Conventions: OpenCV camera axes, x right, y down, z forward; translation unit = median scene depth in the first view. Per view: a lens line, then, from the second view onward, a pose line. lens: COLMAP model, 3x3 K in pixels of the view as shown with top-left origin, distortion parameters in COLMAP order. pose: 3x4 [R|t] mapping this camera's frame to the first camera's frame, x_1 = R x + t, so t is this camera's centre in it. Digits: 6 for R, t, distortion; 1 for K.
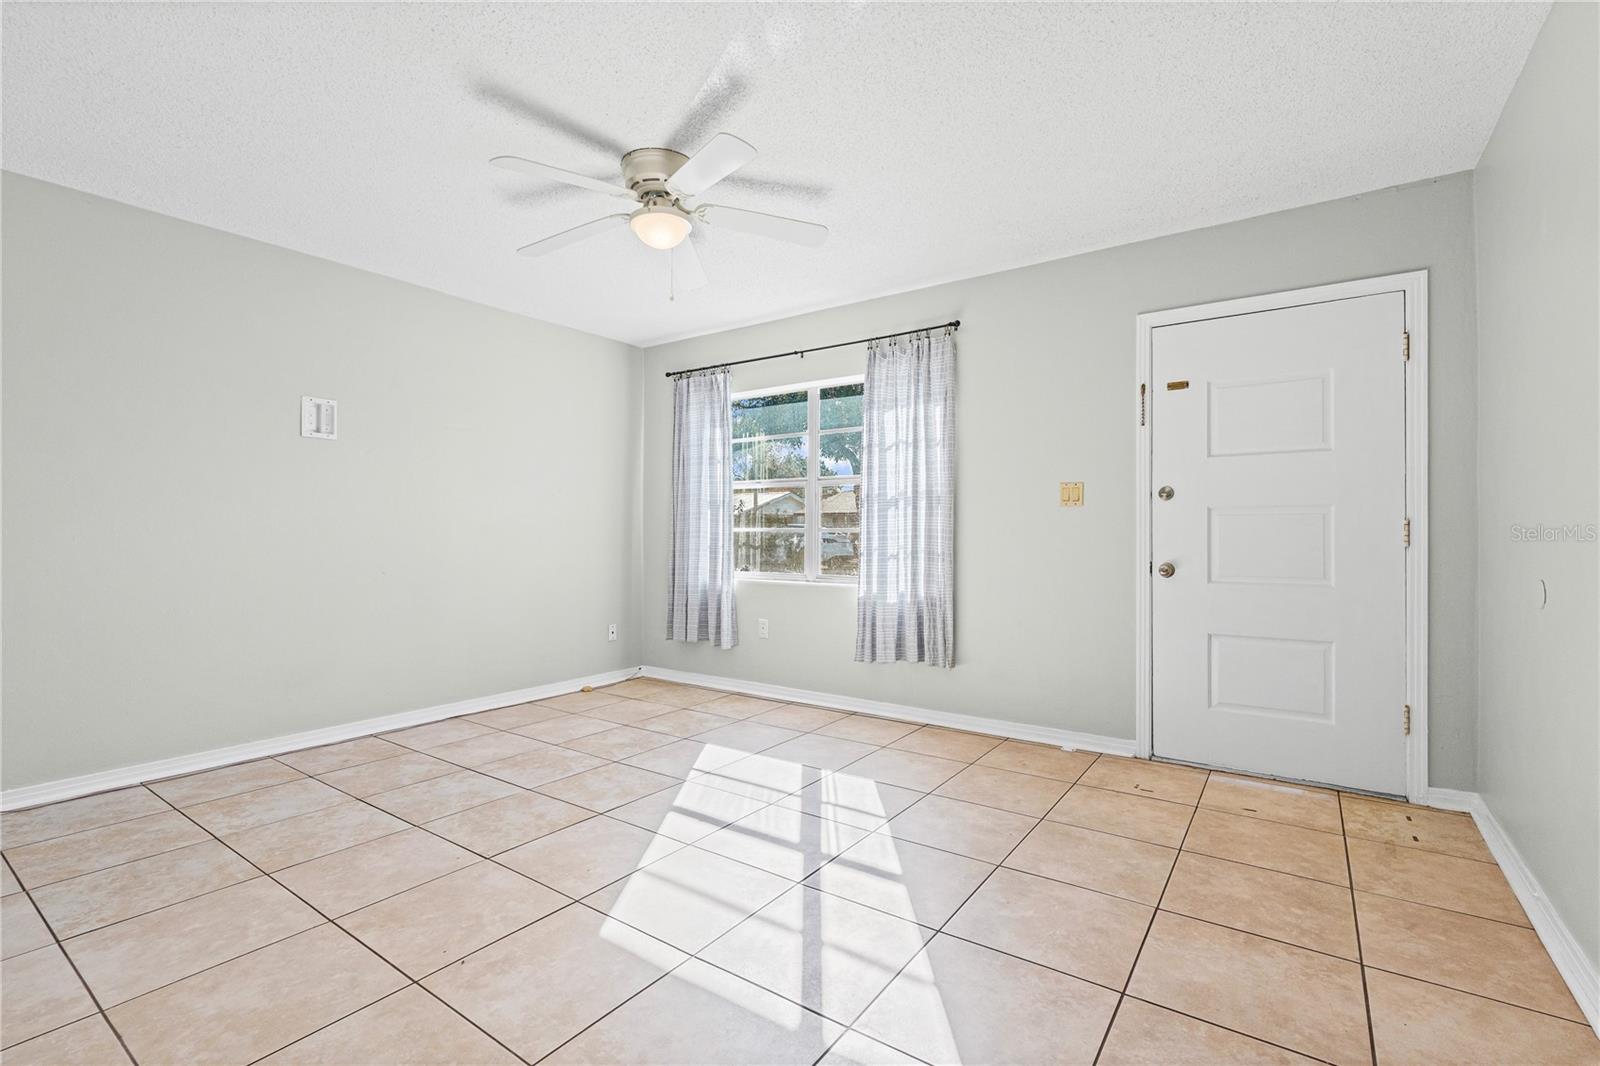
lens RADIAL K [[711.3, 0, 800.9], [0, 711.3, 535.8], [0, 0, 1]] dist [-0.007735, 0.000423]
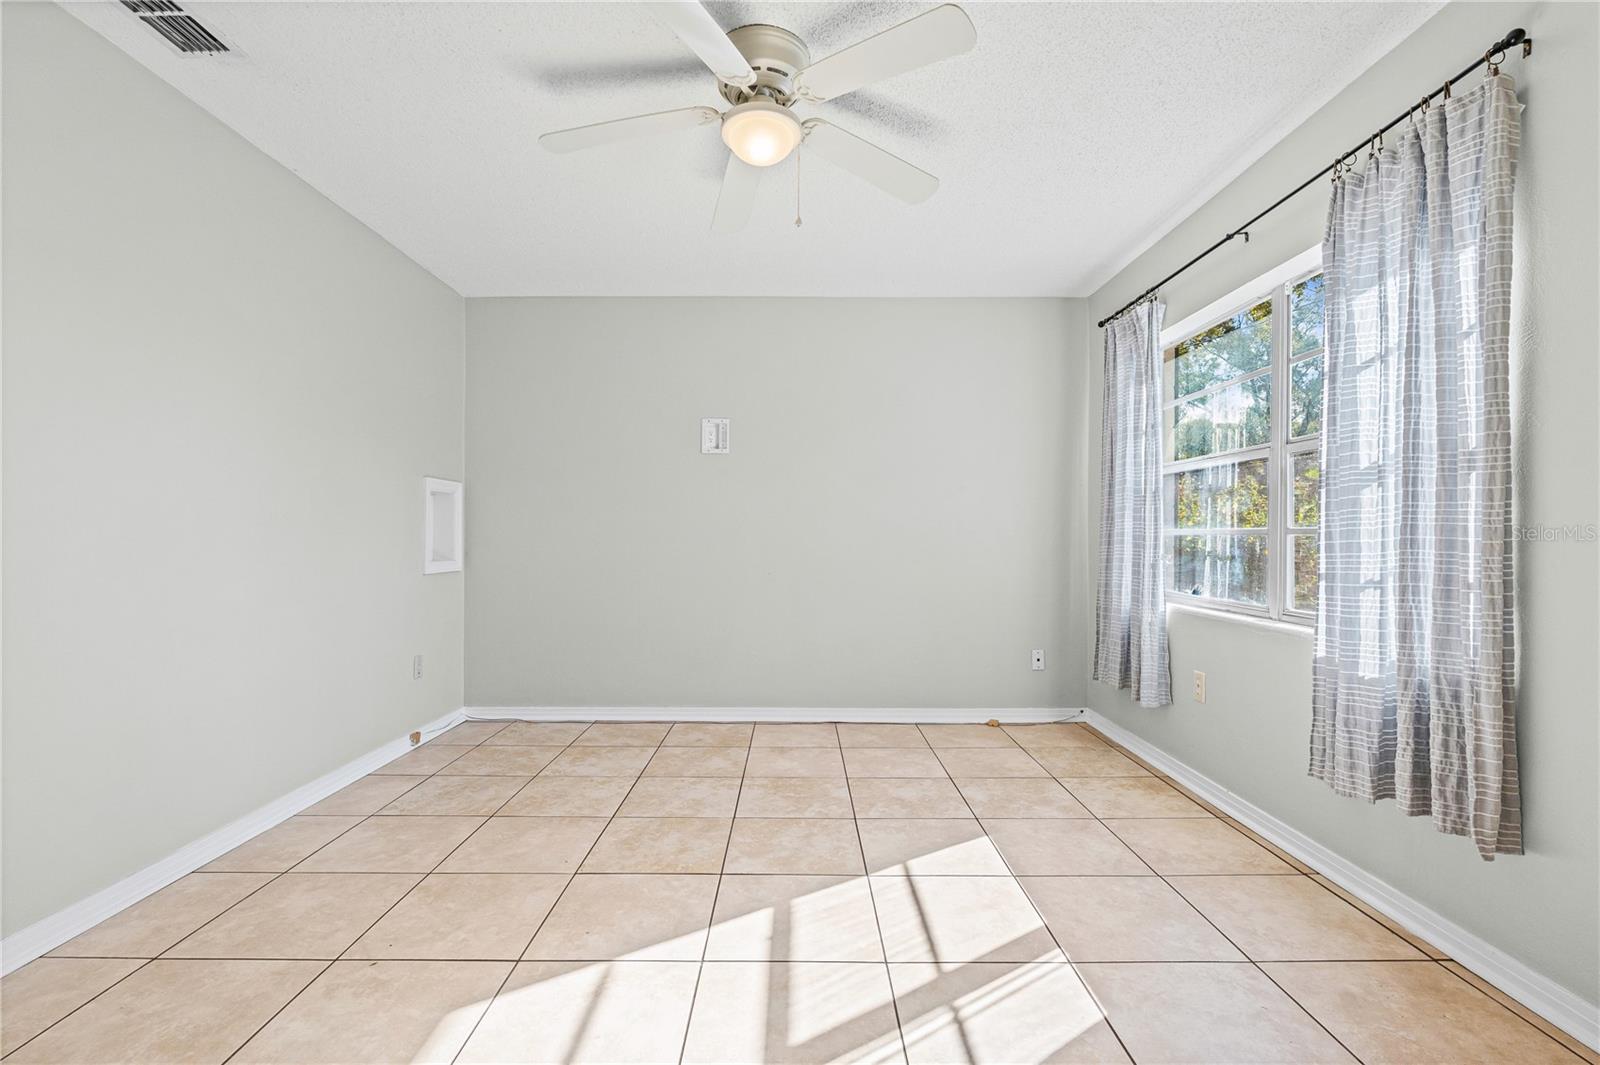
lens RADIAL K [[711.3, 0, 800.9], [0, 711.3, 535.3], [0, 0, 1]] dist [-0.007735, 0.000423]
pose [[0.580401, -0.001355, -0.814330, 0.340379], [-0.004193, 0.999980, -0.004653, -0.000544], [0.814320, 0.006115, 0.580384, 0.449403]]
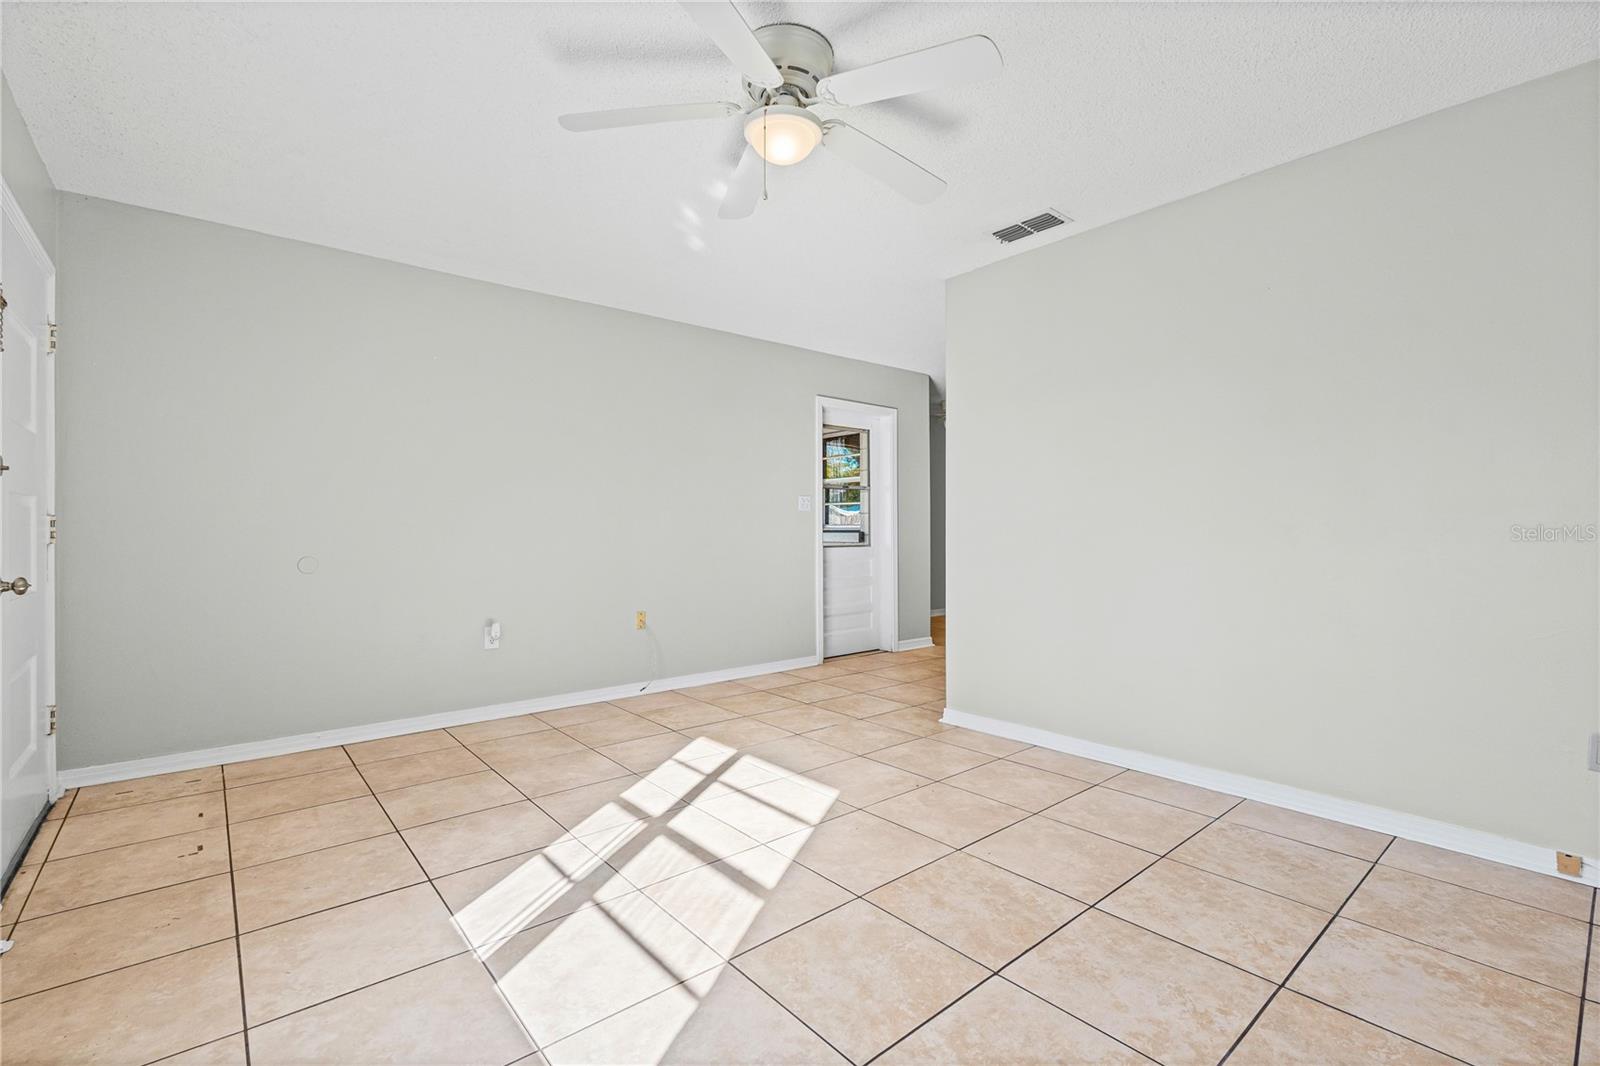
lens RADIAL K [[711.3, 0, 800.9], [0, 711.3, 535.8], [0, 0, 1]] dist [-0.007735, 0.000423]
pose [[-0.968140, 0.000313, 0.250410, -0.312014], [0.003304, 0.999928, 0.011527, -0.003282], [-0.250388, 0.011987, -0.968071, 1.326651]]
